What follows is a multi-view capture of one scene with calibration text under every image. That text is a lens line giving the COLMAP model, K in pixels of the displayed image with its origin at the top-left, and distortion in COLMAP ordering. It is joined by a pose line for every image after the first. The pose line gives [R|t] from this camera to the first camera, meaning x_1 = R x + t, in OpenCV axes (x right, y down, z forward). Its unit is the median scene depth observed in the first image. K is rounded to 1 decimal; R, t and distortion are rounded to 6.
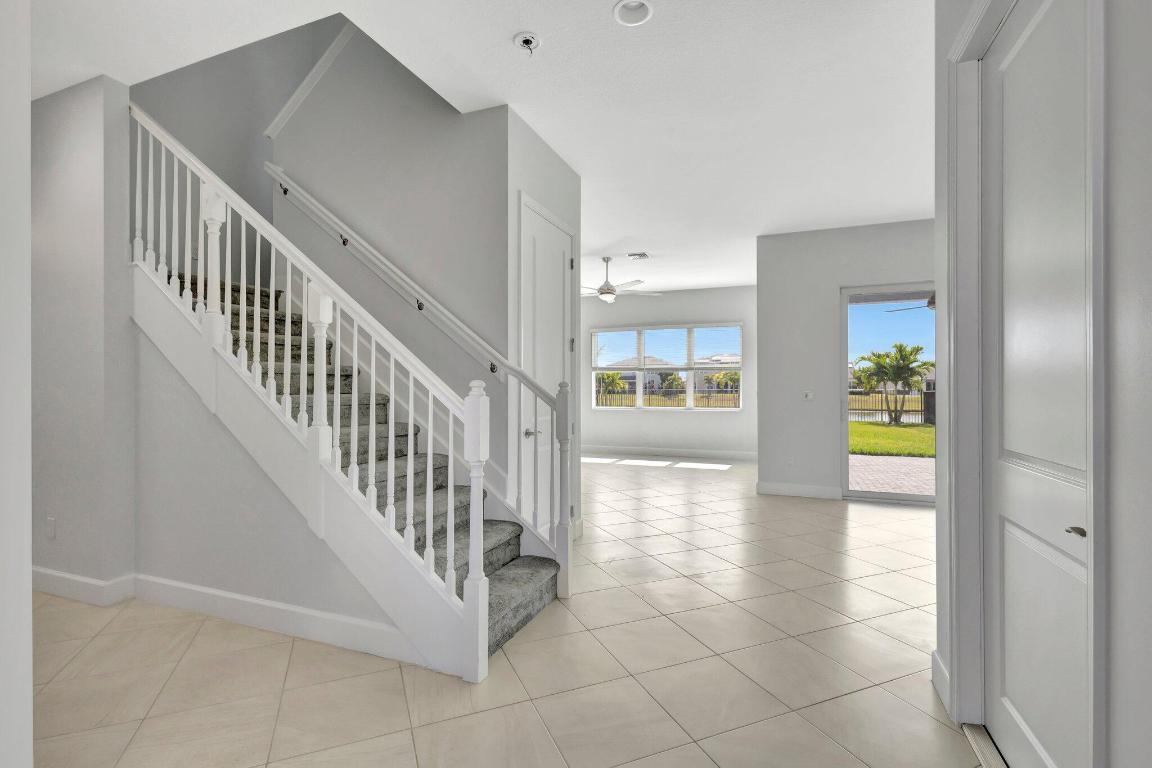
lens RADIAL K [[531.3, 0, 572.3], [0, 531.3, 386.0], [0, 0, 1]] dist [0.006631, 0.001208]
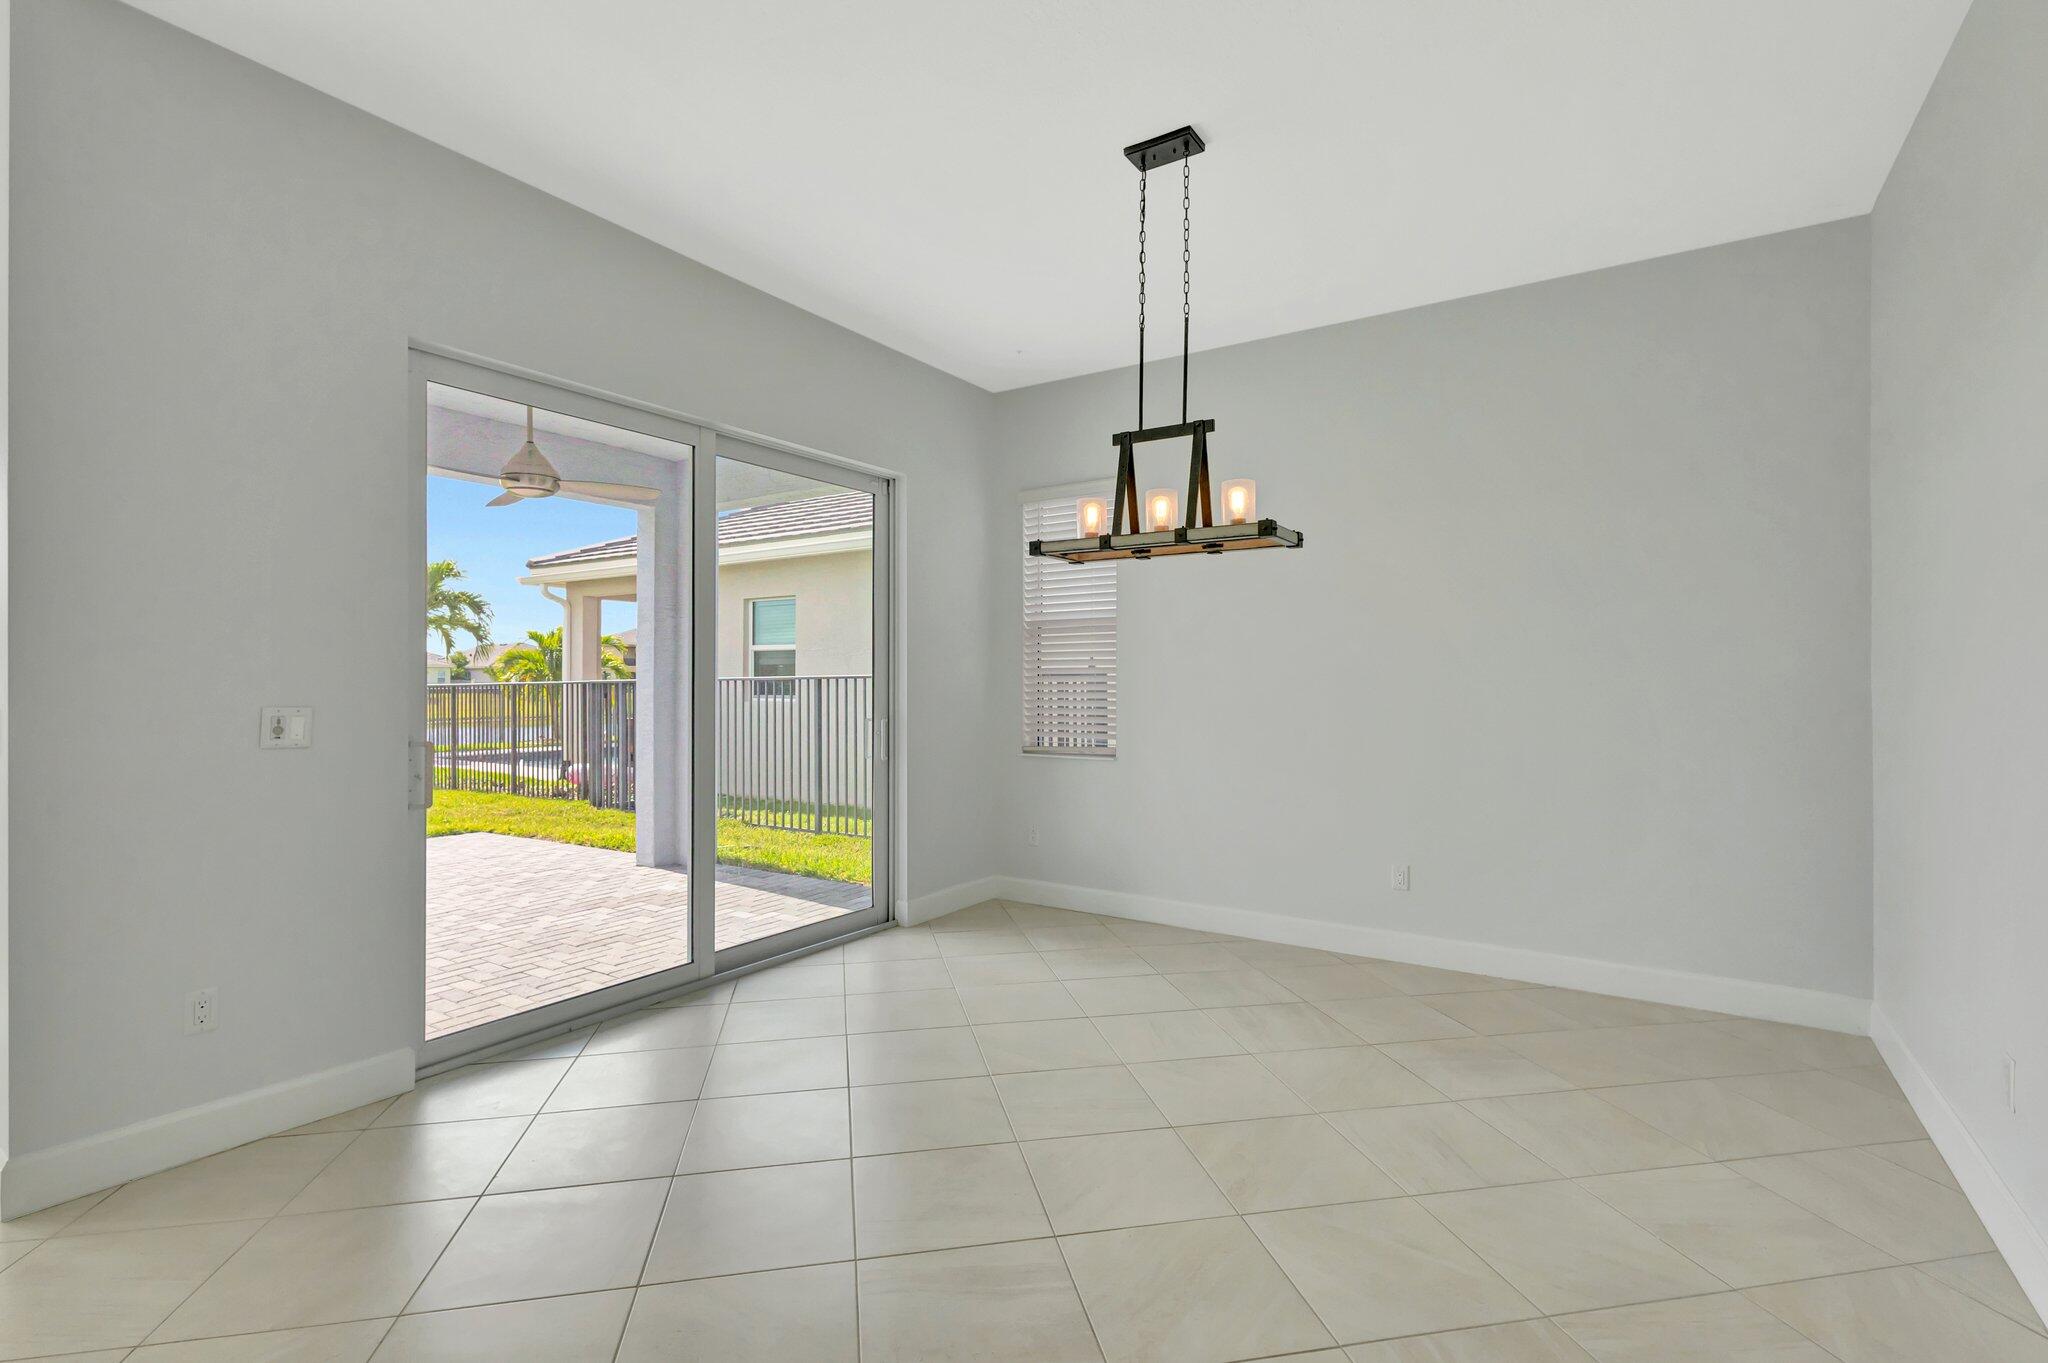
lens RADIAL K [[944.5, 0, 1025.6], [0, 944.5, 679.4], [0, 0, 1]] dist [0.006631, 0.001208]
pose [[0.198557, 0.000907, 0.980089, 0.019313], [-0.005467, 0.999985, 0.000182, -0.001944], [-0.980074, -0.005394, 0.198559, 0.156650]]
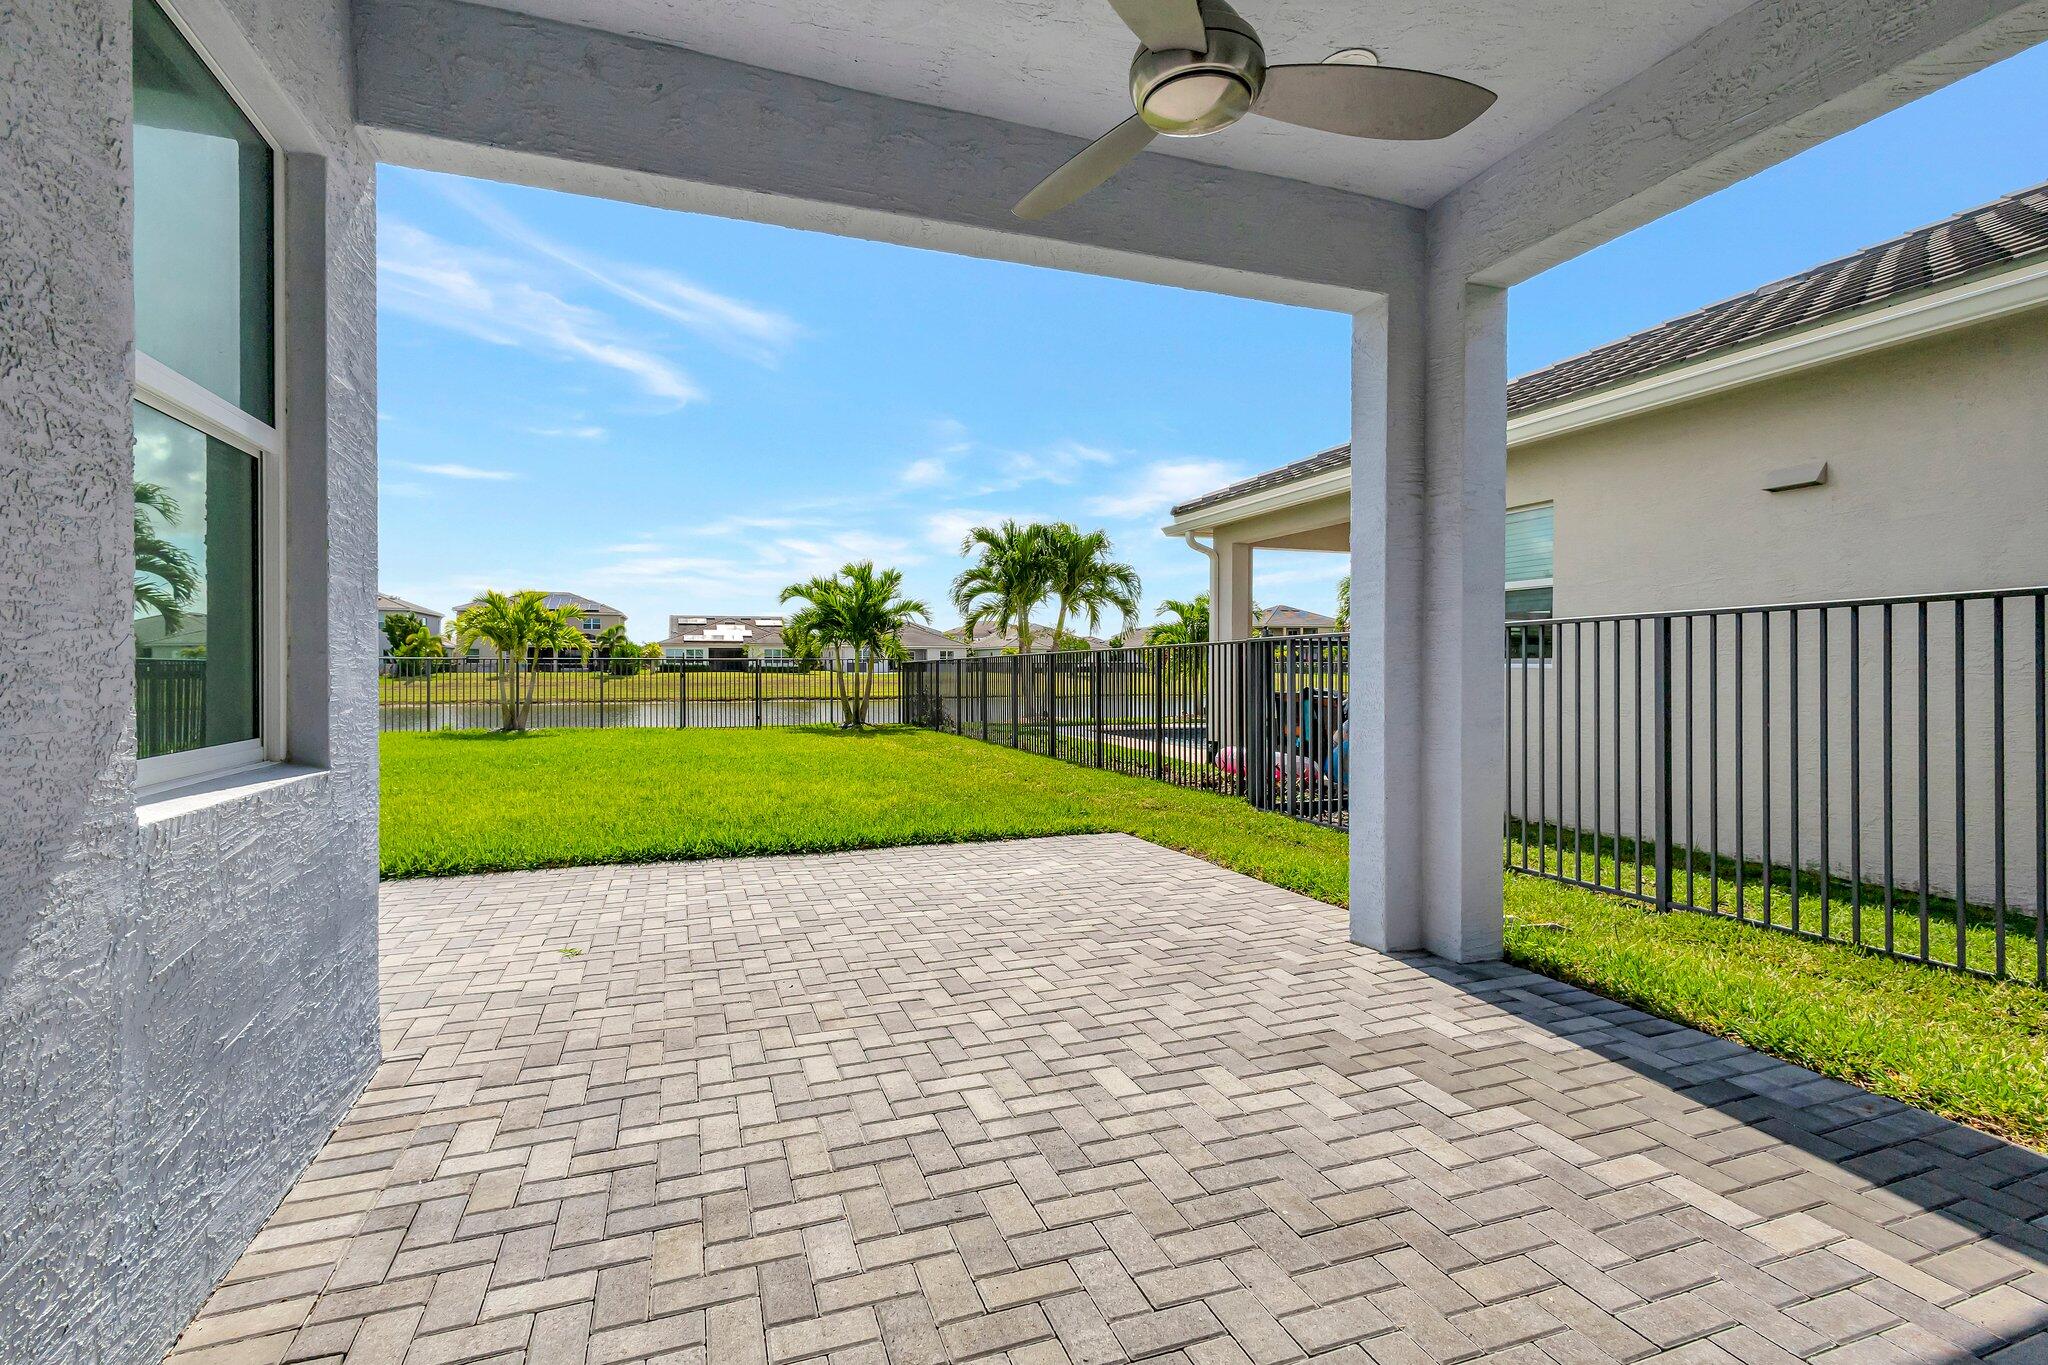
lens RADIAL K [[944.5, 0, 1009.3], [0, 944.5, 675.1], [0, 0, 1]] dist [0.006631, 0.001208]
pose [[0.752221, -0.010412, 0.658829, 0.146027], [-0.001061, 0.999855, 0.017013, 0.008381], [-0.658910, -0.013496, 0.752101, 0.262757]]
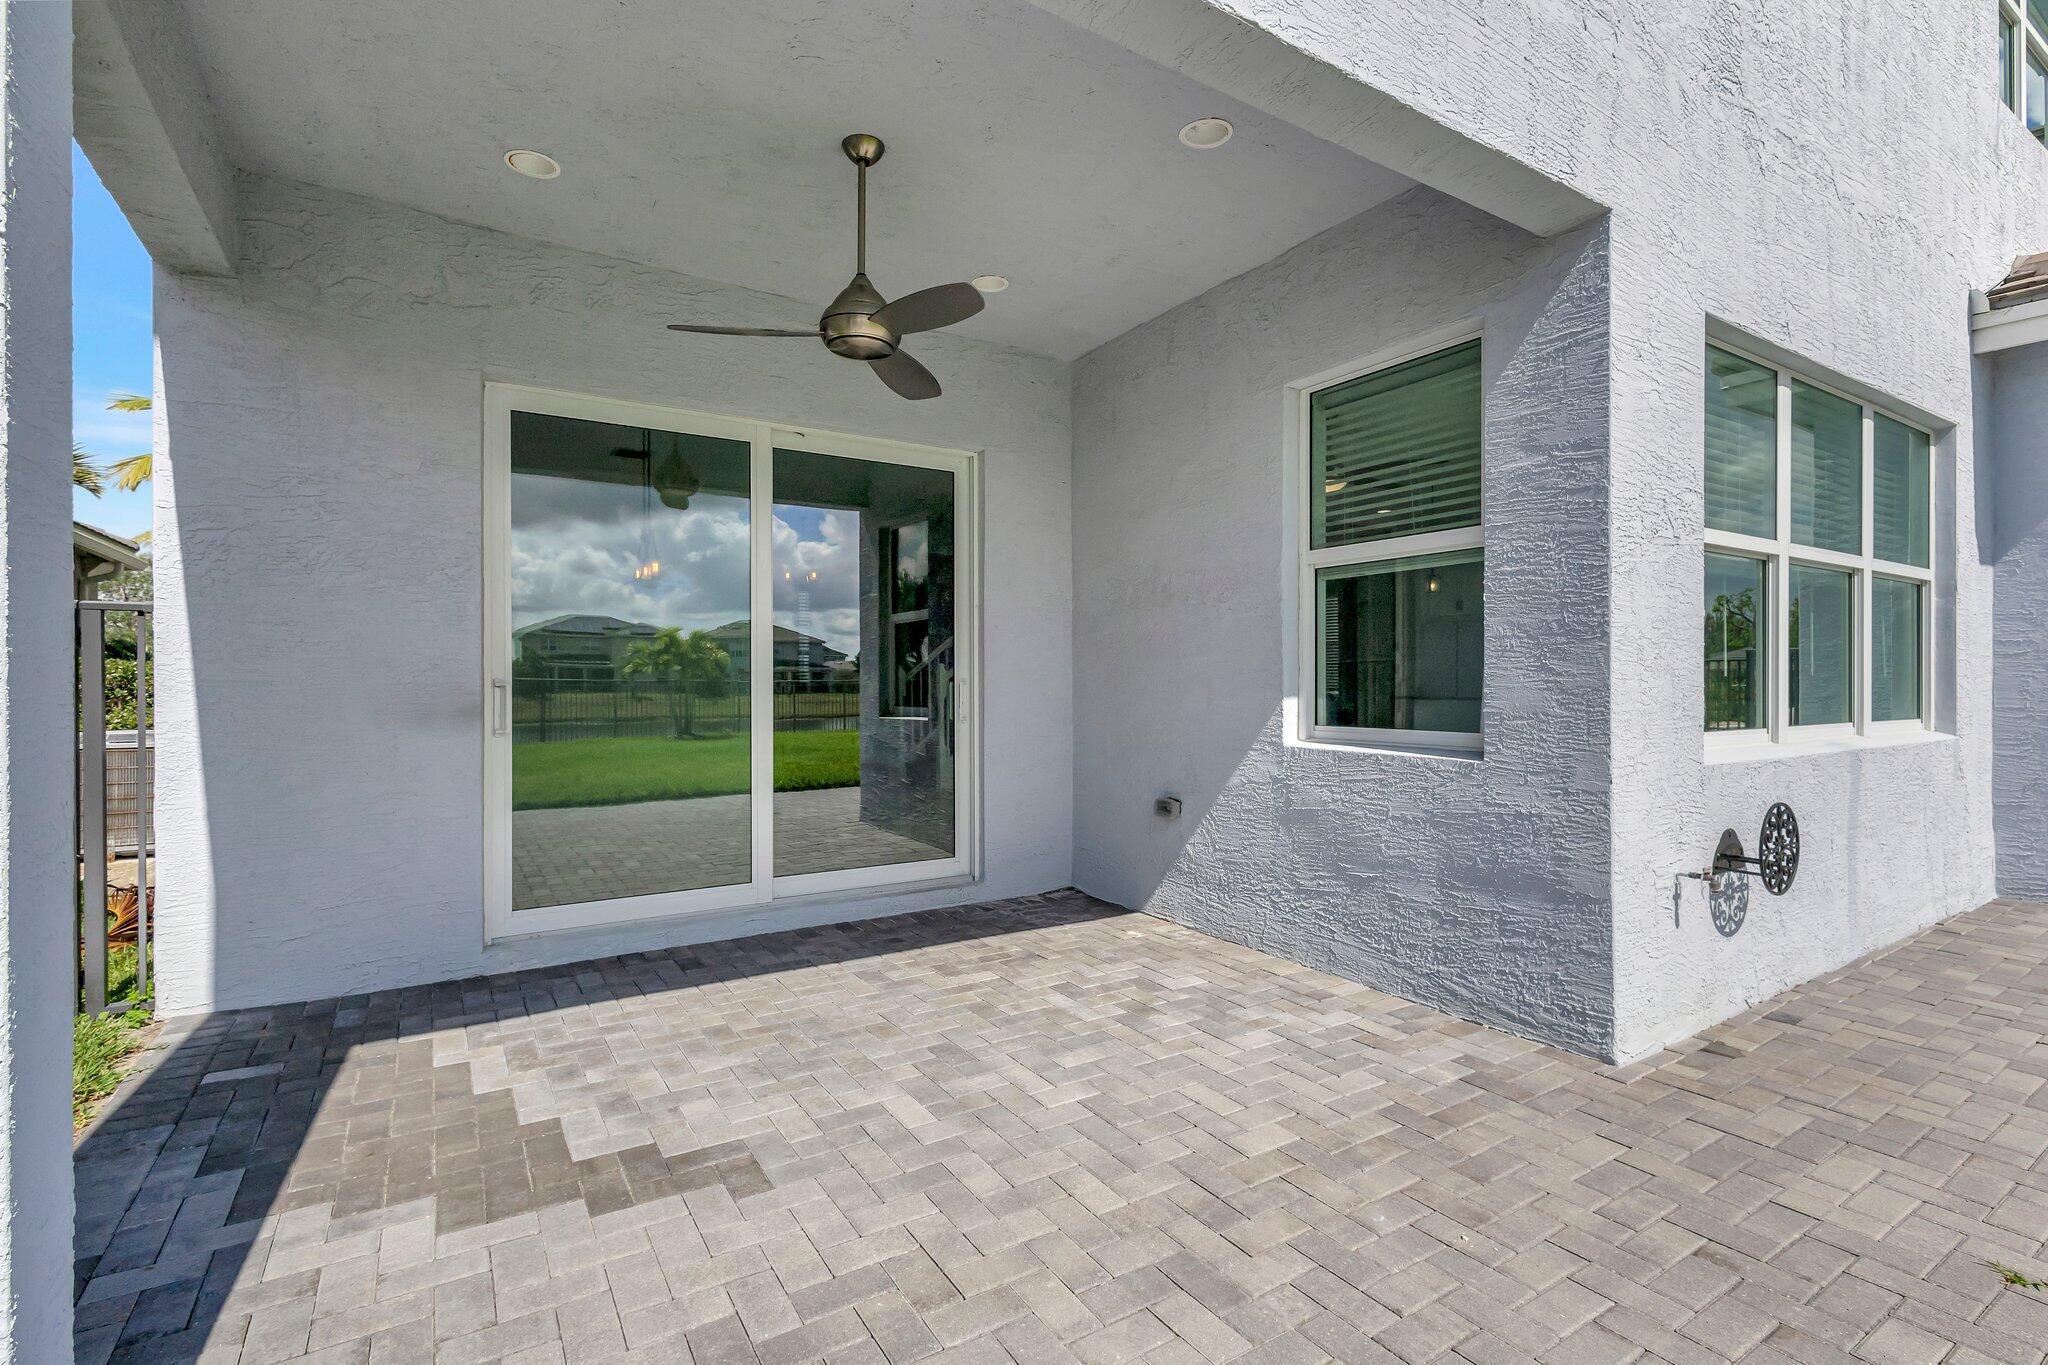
lens RADIAL K [[944.5, 0, 1008.2], [0, 944.5, 681.3], [0, 0, 1]] dist [0.006631, 0.001208]
pose [[-0.592743, 0.002579, -0.805387, 0.363811], [0.006689, 0.999976, -0.001721, 0.008037], [0.805364, -0.006407, -0.592746, 0.461169]]
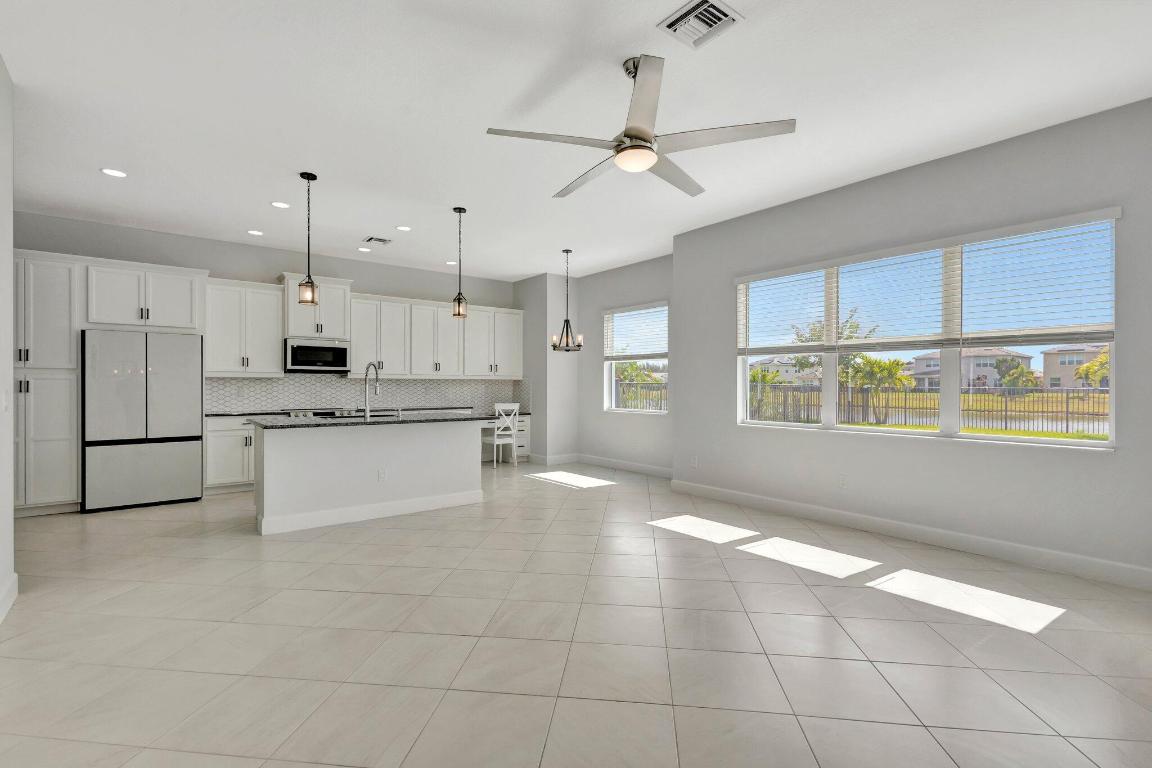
lens RADIAL K [[531.3, 0, 571.4], [0, 531.3, 385.6], [0, 0, 1]] dist [0.006631, 0.001208]
pose [[0.868354, 0.001009, -0.495944, 0.074997], [0.001381, 0.999989, 0.004453, 0.000136], [0.495943, -0.004552, 0.868343, 0.210026]]
